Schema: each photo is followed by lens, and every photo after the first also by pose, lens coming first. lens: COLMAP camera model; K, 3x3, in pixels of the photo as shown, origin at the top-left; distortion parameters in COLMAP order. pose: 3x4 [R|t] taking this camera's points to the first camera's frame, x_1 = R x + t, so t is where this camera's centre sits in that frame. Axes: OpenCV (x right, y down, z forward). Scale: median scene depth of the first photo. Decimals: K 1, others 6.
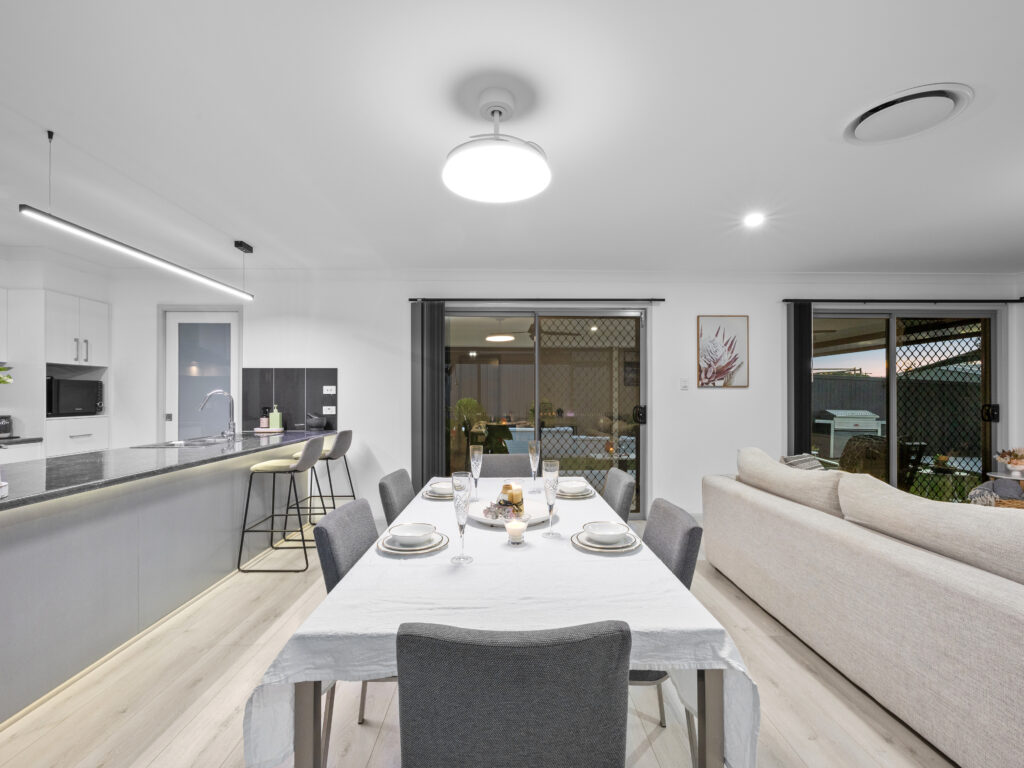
lens RADIAL K [[463.3, 0, 517.9], [0, 463.3, 392.3], [0, 0, 1]] dist [-0.003294, 0.000546]
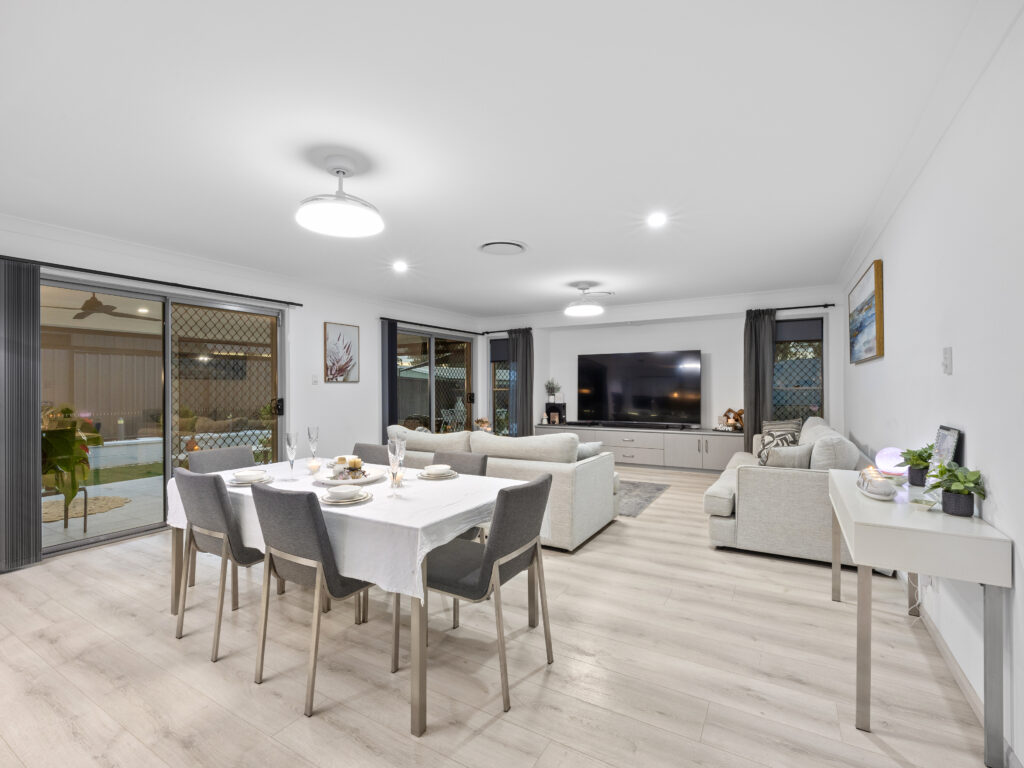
lens RADIAL K [[463.3, 0, 512.0], [0, 463.3, 385.8], [0, 0, 1]] dist [-0.003294, 0.000546]
pose [[0.532259, -0.000920, 0.846581, -0.355930], [0.001041, 0.999999, 0.000432, -0.001221], [-0.846581, 0.000651, 0.532259, -0.041486]]
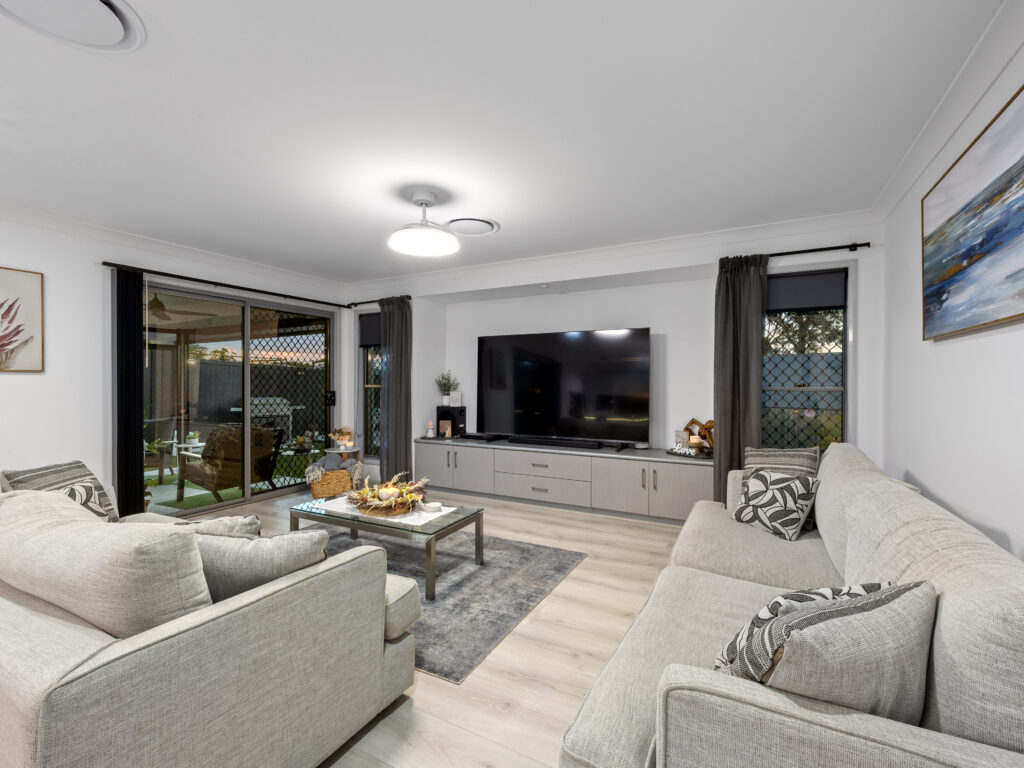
lens RADIAL K [[463.3, 0, 508.2], [0, 463.3, 384.2], [0, 0, 1]] dist [-0.003294, 0.000546]
pose [[0.505669, -0.001397, 0.862727, 0.235937], [-0.006927, 0.999960, 0.005680, -0.001160], [-0.862700, -0.008848, 0.505639, 0.003323]]
